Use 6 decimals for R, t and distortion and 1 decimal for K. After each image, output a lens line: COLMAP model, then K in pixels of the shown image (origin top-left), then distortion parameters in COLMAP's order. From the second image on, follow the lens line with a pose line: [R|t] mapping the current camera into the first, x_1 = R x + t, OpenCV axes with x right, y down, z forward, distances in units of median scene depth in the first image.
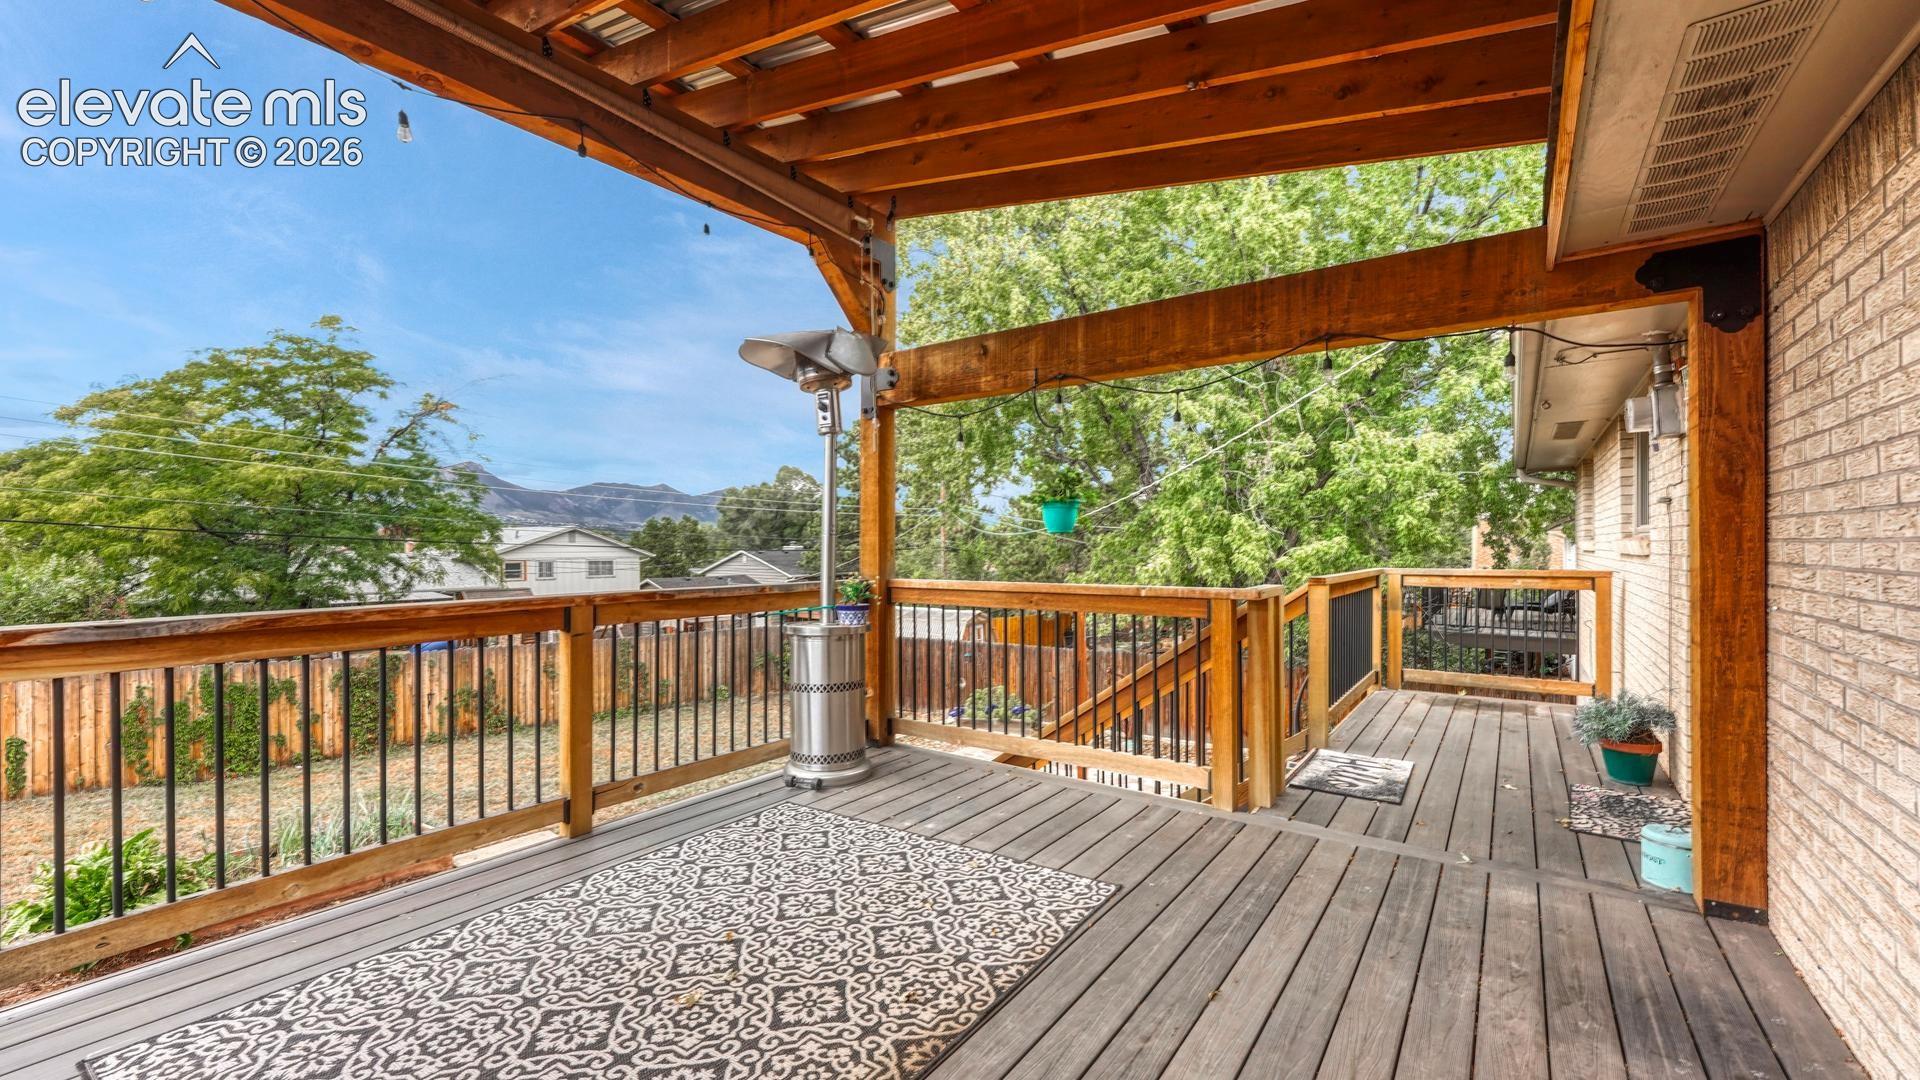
lens RADIAL K [[784.2, 0, 956.0], [0, 784.2, 548.8], [0, 0, 1]] dist [-0.014681, 0.009173]
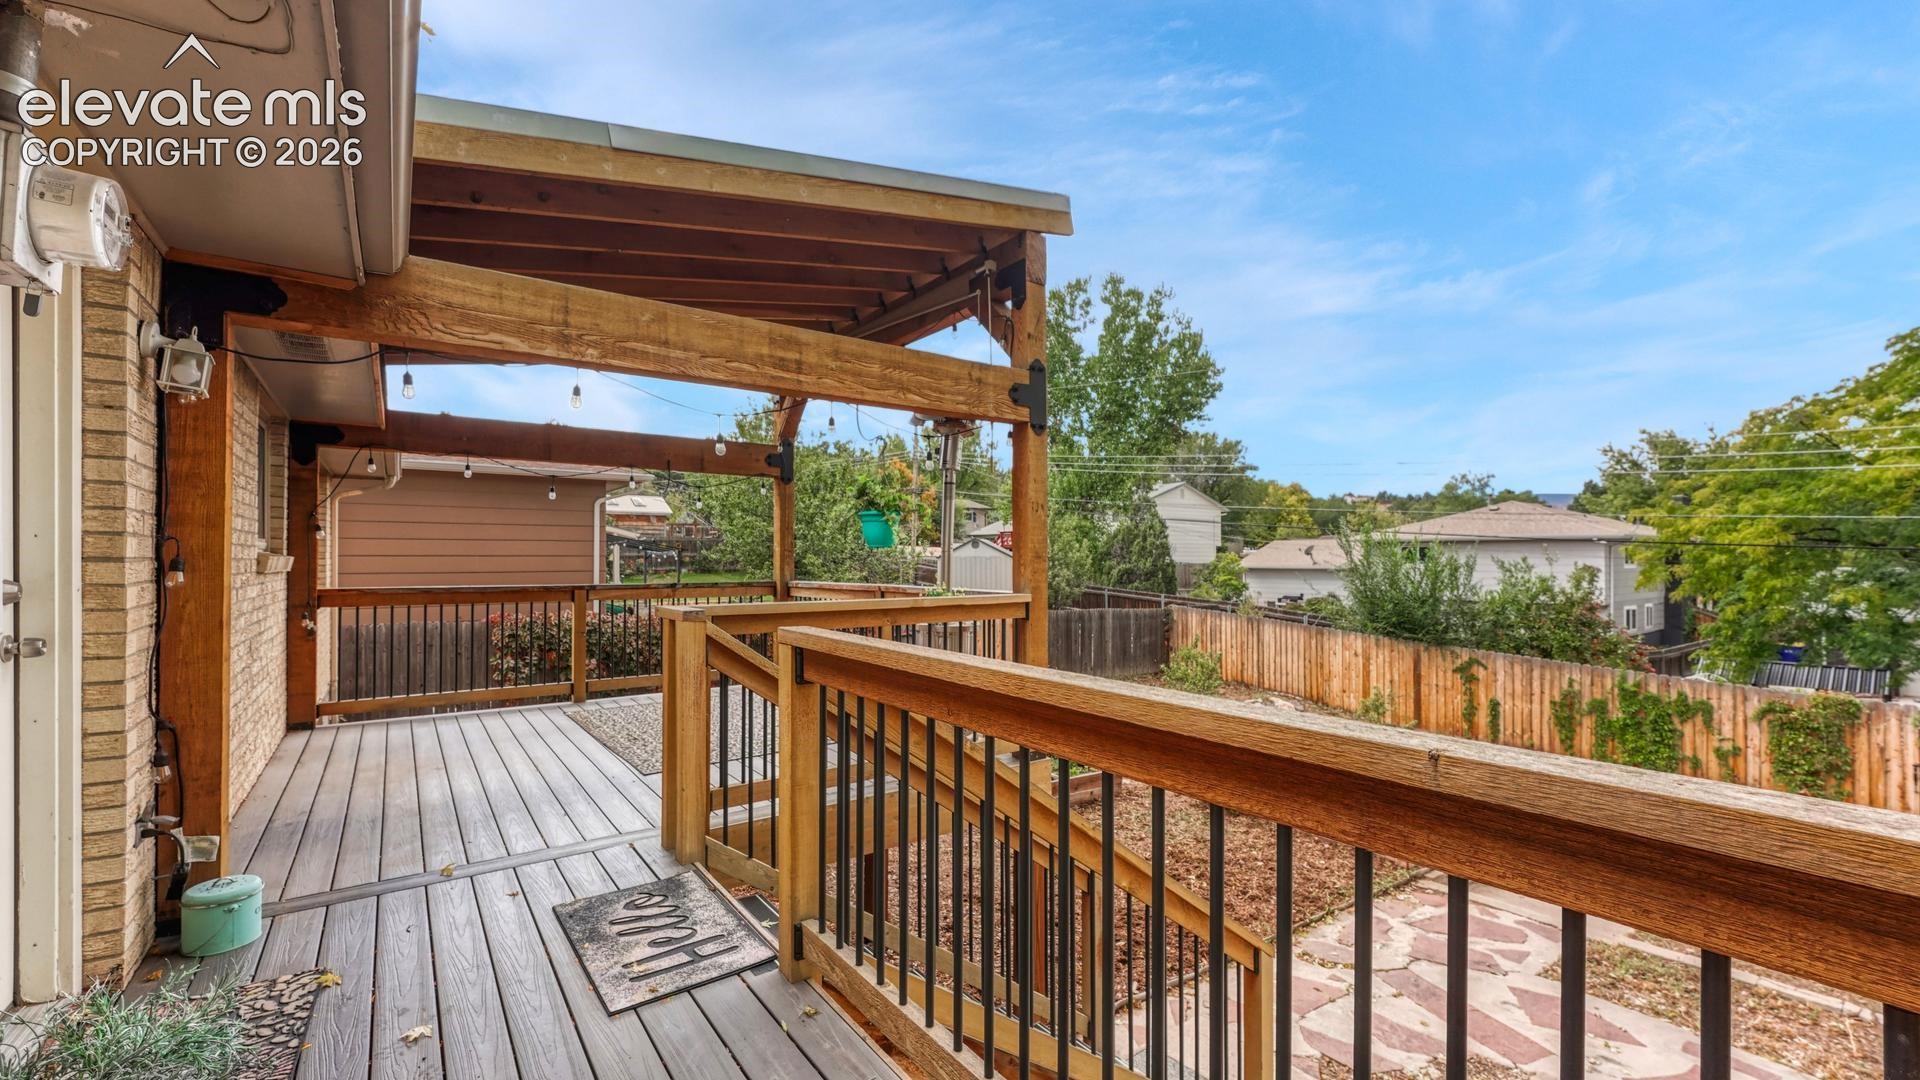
lens RADIAL K [[784.2, 0, 956.0], [0, 784.2, 548.8], [0, 0, 1]] dist [-0.014681, 0.009173]
pose [[-0.322800, -0.008229, -0.946431, 0.285532], [-0.004395, 0.999964, -0.007195, -0.003935], [0.946457, 0.001837, -0.322825, 0.396403]]
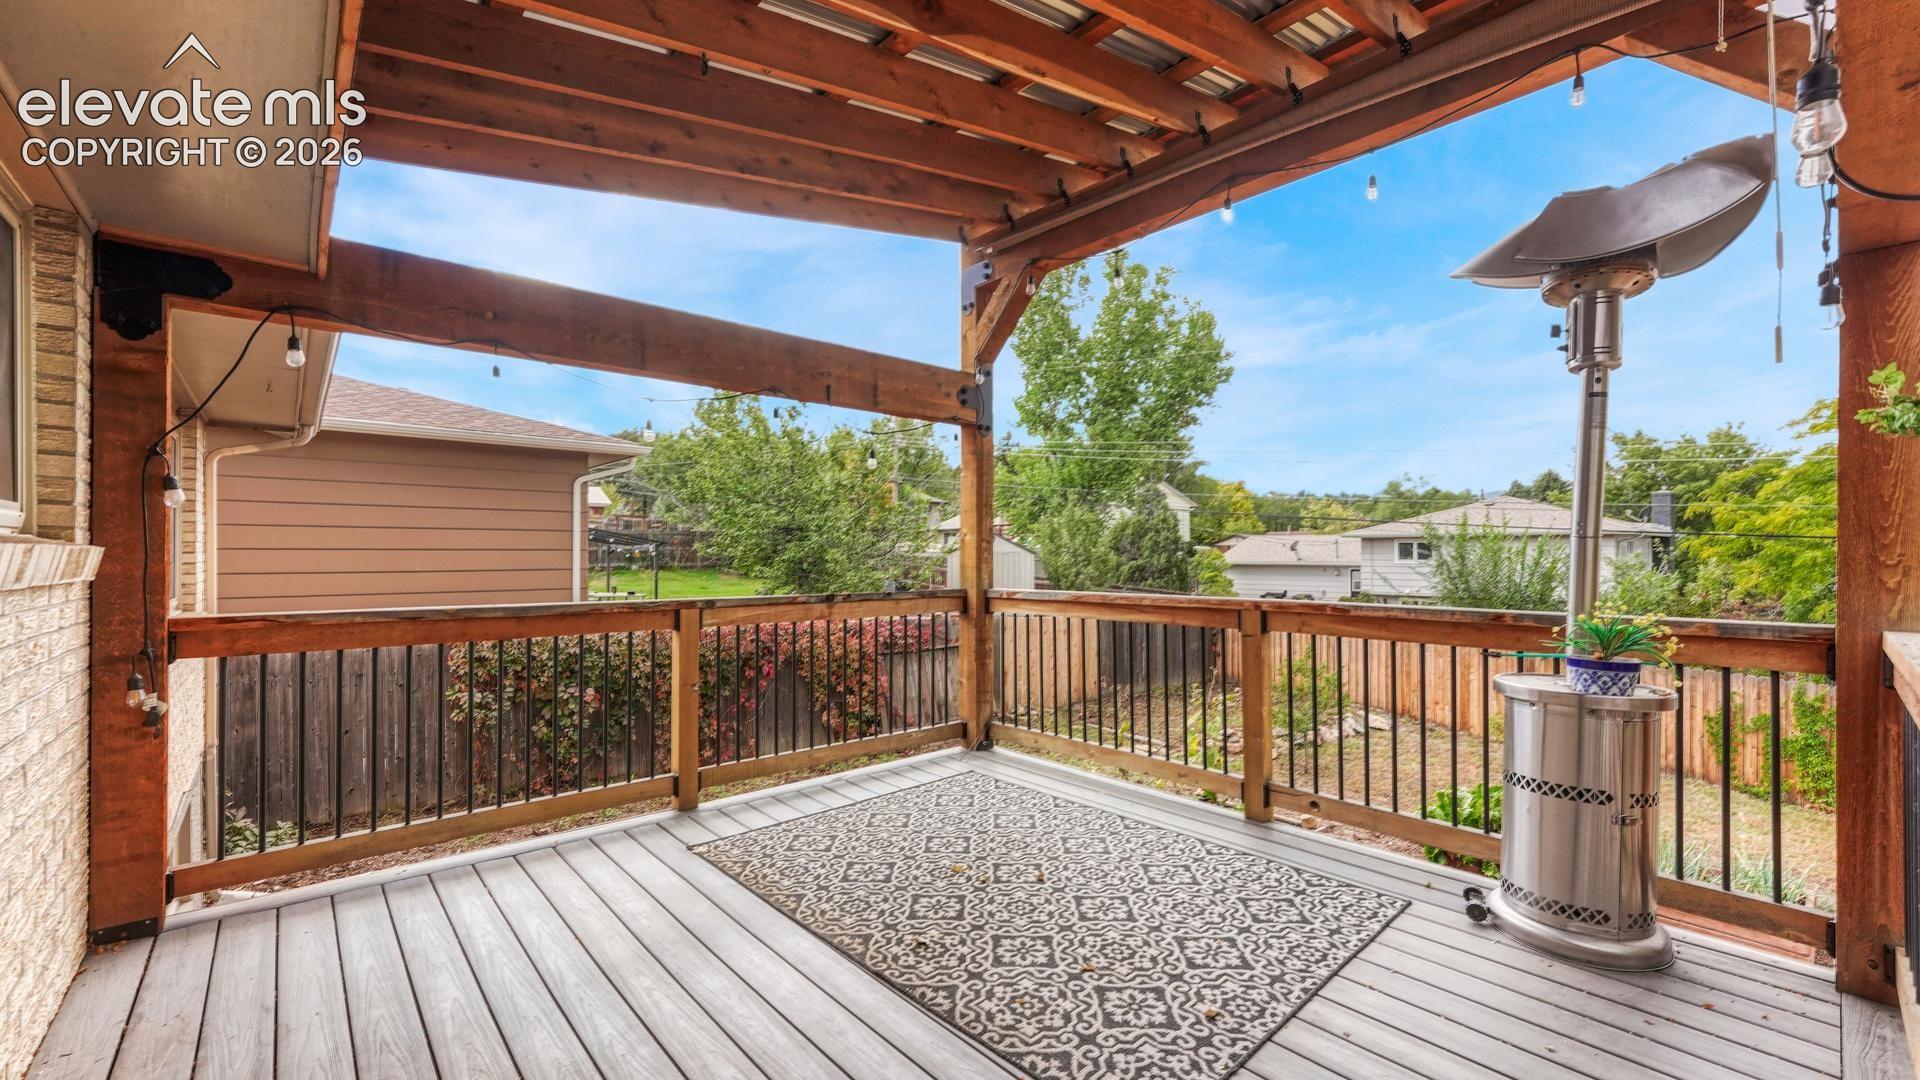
lens RADIAL K [[784.2, 0, 956.0], [0, 784.2, 548.8], [0, 0, 1]] dist [-0.014681, 0.009173]
pose [[-0.239232, -0.003365, -0.970957, 0.155540], [-0.005894, 0.999981, -0.002013, -0.001848], [0.970945, 0.005241, -0.239247, 0.194935]]
